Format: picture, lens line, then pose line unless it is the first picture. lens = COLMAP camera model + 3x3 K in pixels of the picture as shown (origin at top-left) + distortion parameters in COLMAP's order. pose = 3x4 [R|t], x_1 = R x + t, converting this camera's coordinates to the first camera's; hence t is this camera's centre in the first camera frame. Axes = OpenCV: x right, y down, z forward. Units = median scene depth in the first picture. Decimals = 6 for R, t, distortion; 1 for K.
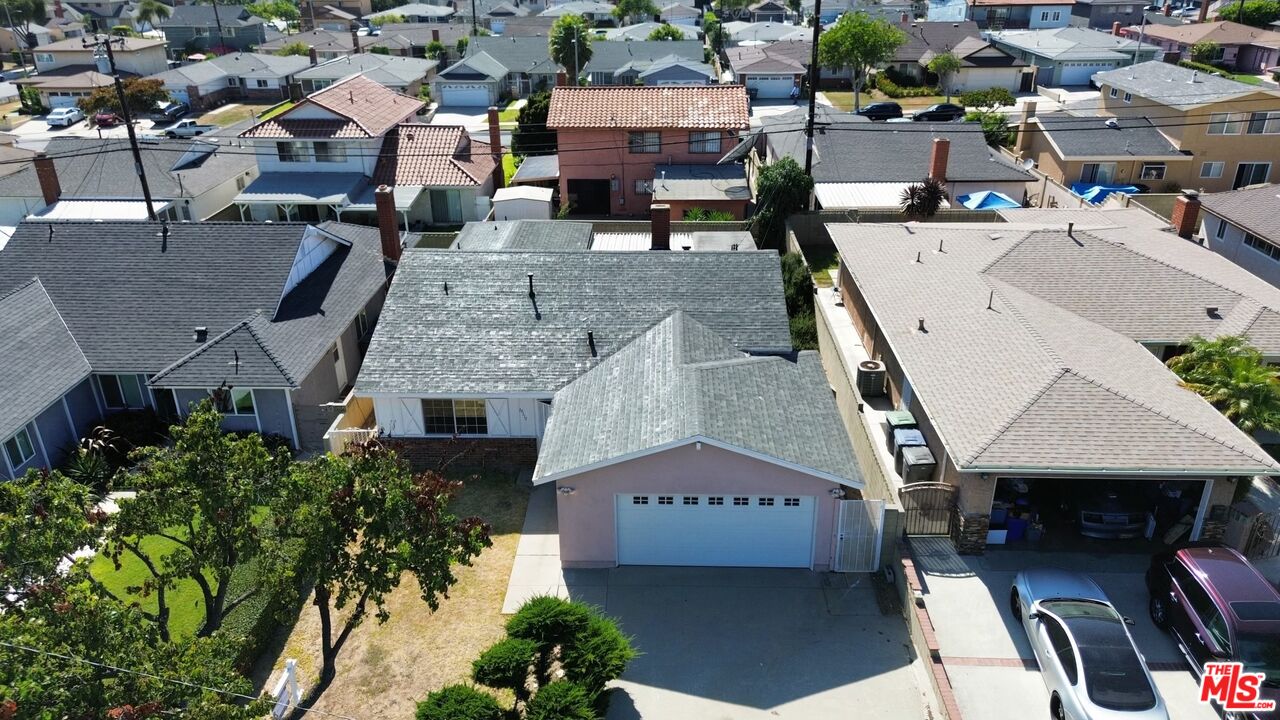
lens RADIAL K [[907.5, 0, 647.3], [0, 907.5, 359.6], [0, 0, 1]] dist [0.060118, -0.048234]
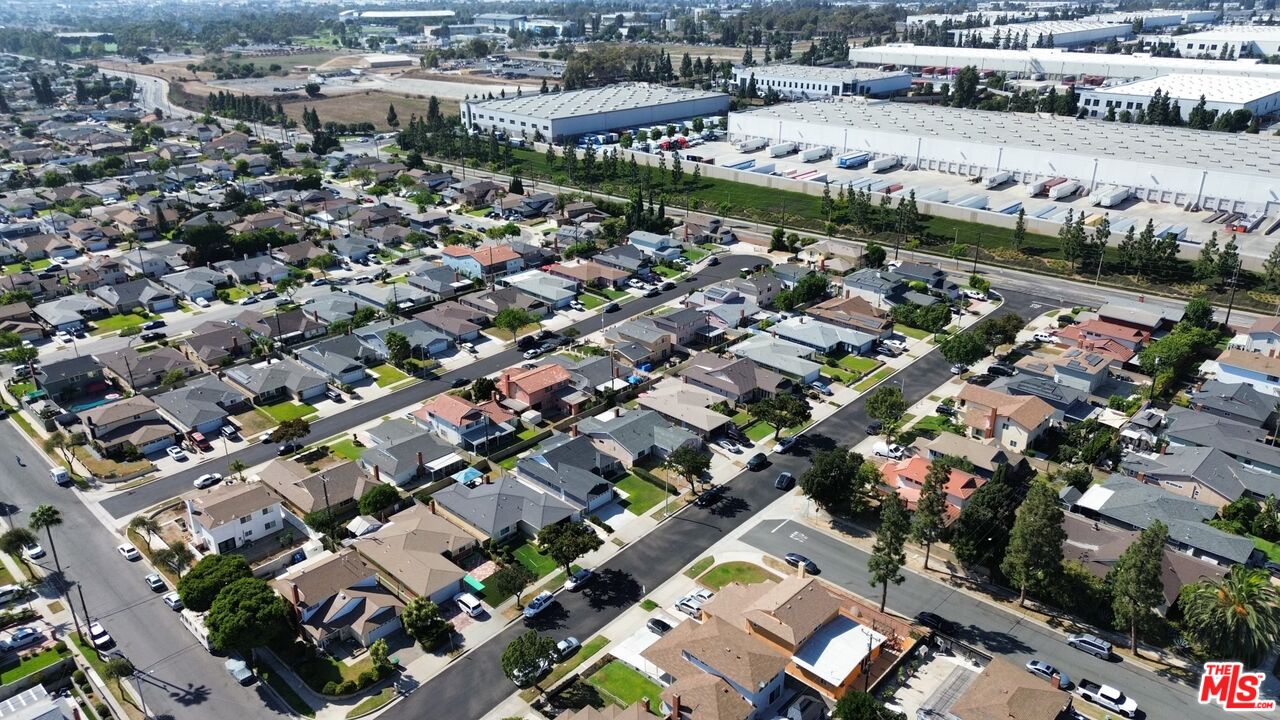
lens RADIAL K [[907.5, 0, 640.0], [0, 907.5, 355.6], [0, 0, 1]] dist [0.060118, -0.048234]
pose [[0.668556, -0.281481, 0.688332, -4.015491], [0.311195, 0.946553, 0.084822, -1.026941], [-0.675419, 0.157497, 0.720419, -3.337326]]
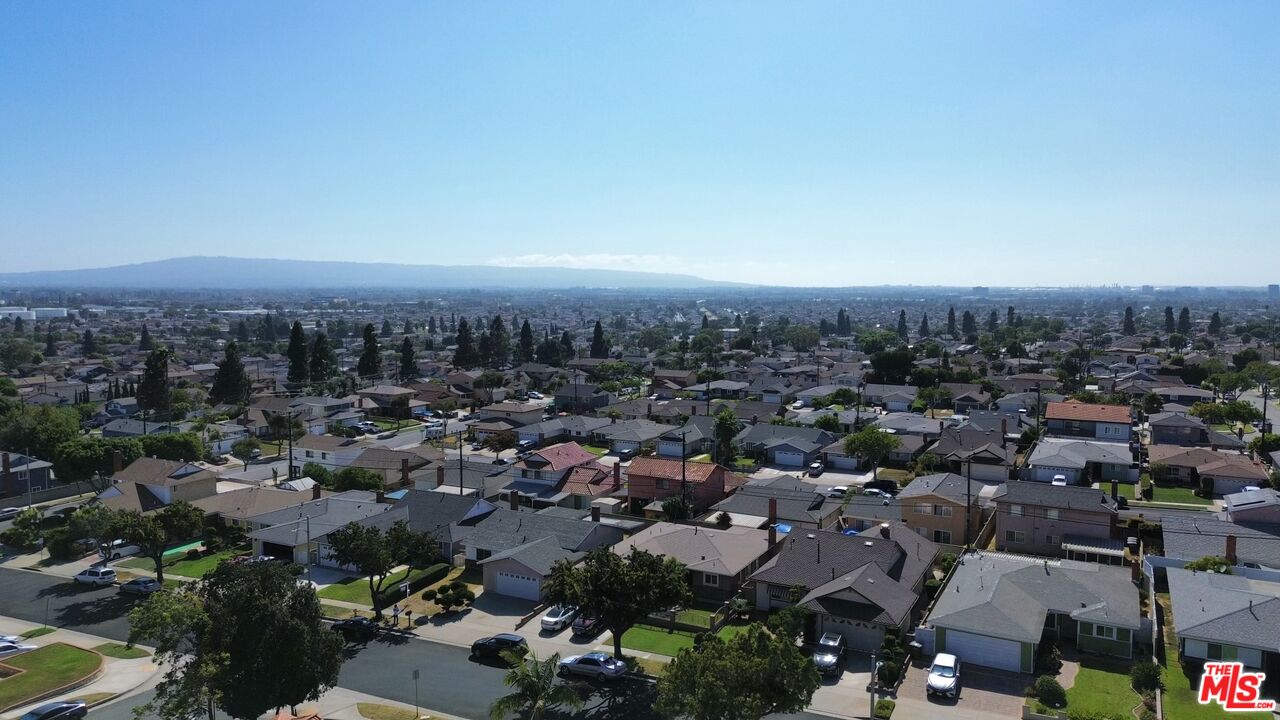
lens RADIAL K [[907.5, 0, 645.3], [0, 907.5, 357.1], [0, 0, 1]] dist [0.060118, -0.048234]
pose [[0.896553, 0.040168, -0.441112, 1.705624], [-0.191476, 0.933167, -0.304198, 0.276159], [0.399412, 0.357192, 0.844324, -1.810955]]
